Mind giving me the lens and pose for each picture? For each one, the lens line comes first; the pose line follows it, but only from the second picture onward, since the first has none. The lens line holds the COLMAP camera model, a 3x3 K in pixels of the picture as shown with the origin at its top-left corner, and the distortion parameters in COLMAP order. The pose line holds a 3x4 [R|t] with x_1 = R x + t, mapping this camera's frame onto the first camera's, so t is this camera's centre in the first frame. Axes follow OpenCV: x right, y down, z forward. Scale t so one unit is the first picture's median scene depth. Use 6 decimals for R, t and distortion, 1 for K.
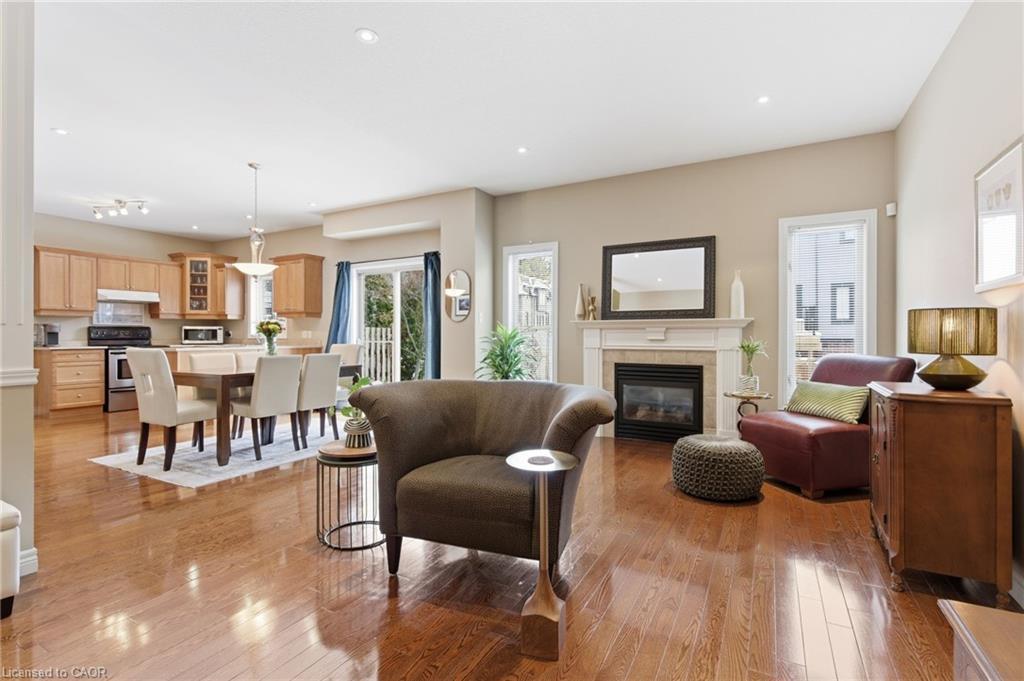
lens RADIAL K [[472.0, 0, 514.1], [0, 472.0, 335.9], [0, 0, 1]] dist [0.001530, -0.000073]
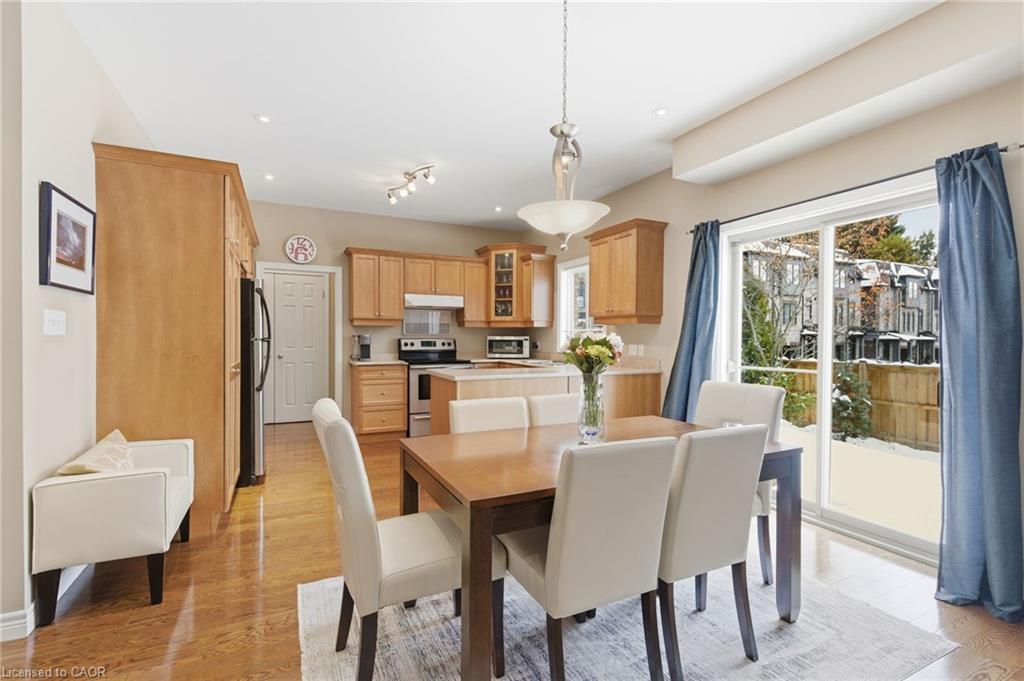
lens RADIAL K [[467.7, 0, 516.2], [0, 467.7, 344.9], [0, 0, 1]] dist [0.000324, -0.000814]
pose [[0.818415, 0.013771, -0.574463, -0.285858], [-0.005319, 0.999852, 0.016392, -0.027430], [0.574603, -0.010360, 0.818366, 0.533419]]
